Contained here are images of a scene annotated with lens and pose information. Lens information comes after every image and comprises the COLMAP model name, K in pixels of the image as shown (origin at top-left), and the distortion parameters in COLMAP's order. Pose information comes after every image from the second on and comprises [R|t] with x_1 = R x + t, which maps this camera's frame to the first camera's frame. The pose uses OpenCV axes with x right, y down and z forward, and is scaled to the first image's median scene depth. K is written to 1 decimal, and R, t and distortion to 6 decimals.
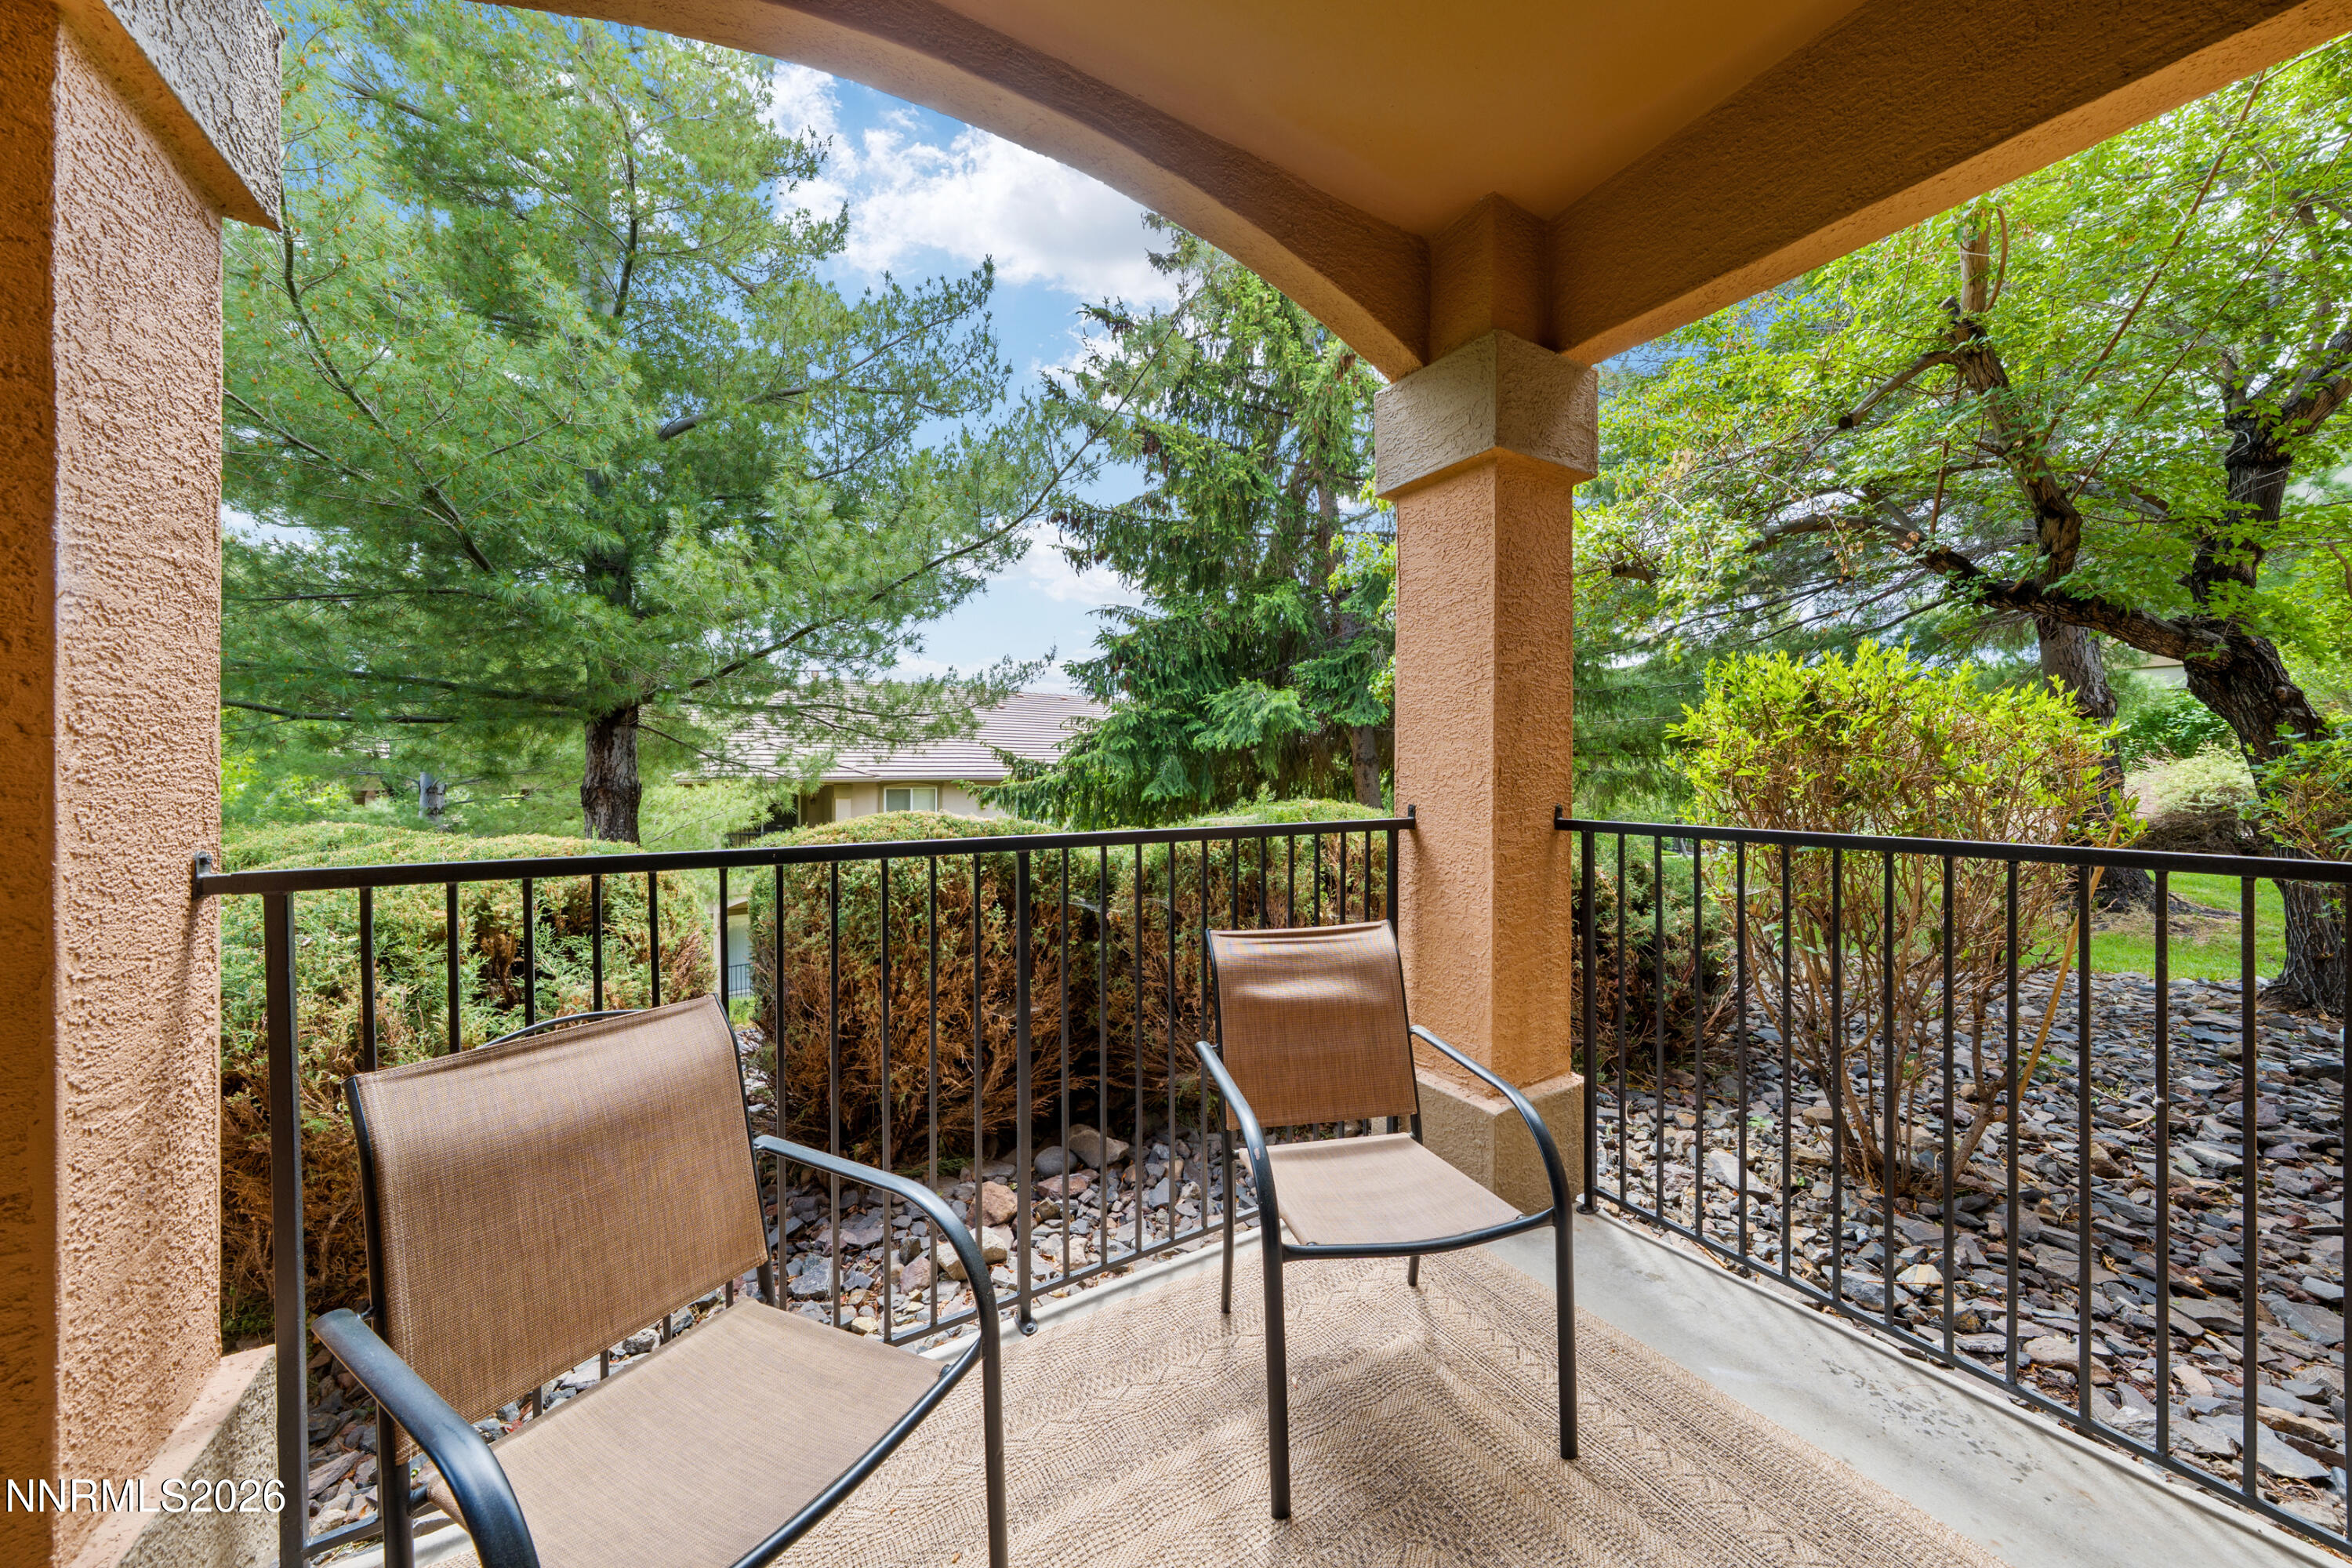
lens RADIAL K [[796.9, 0, 1170.1], [0, 796.9, 773.9], [0, 0, 1]] dist [-0.001746, -0.000278]
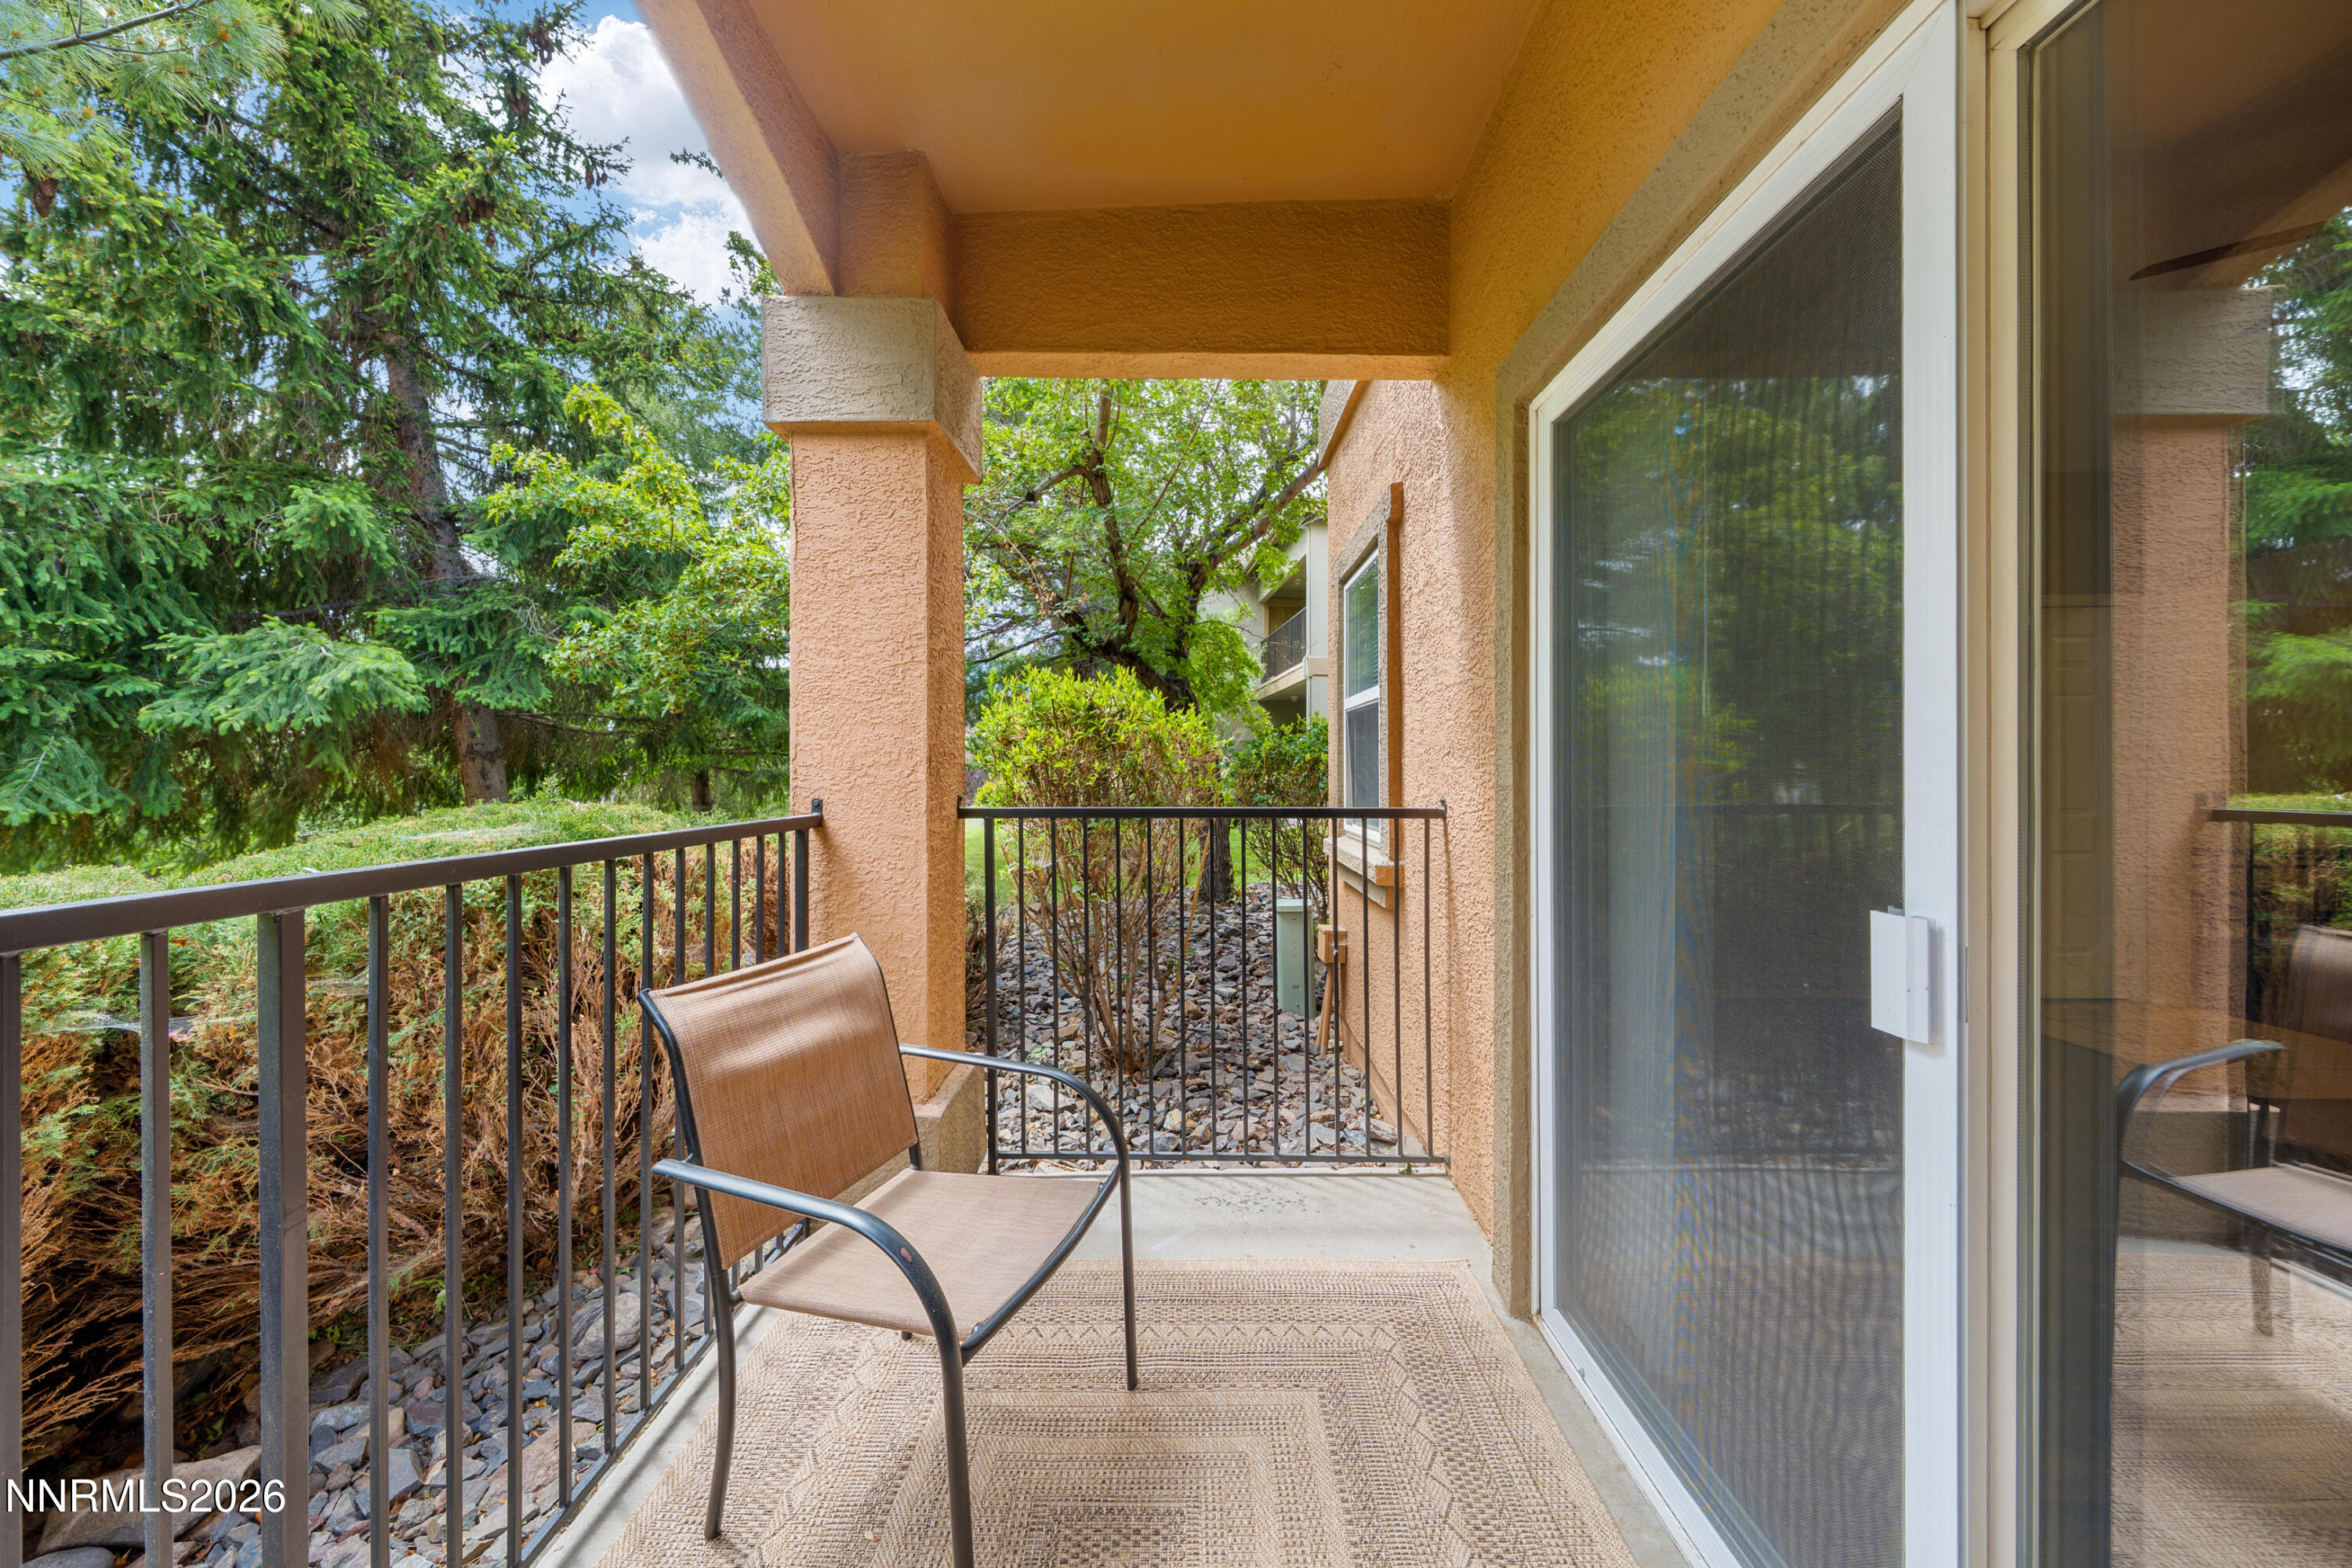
lens RADIAL K [[796.9, 0, 1184.0], [0, 796.9, 774.0], [0, 0, 1]] dist [-0.001746, -0.000278]
pose [[0.508705, -0.003033, 0.860936, -0.222464], [0.004455, 0.999990, 0.000890, 0.012571], [-0.860930, 0.003383, 0.508713, 0.214916]]
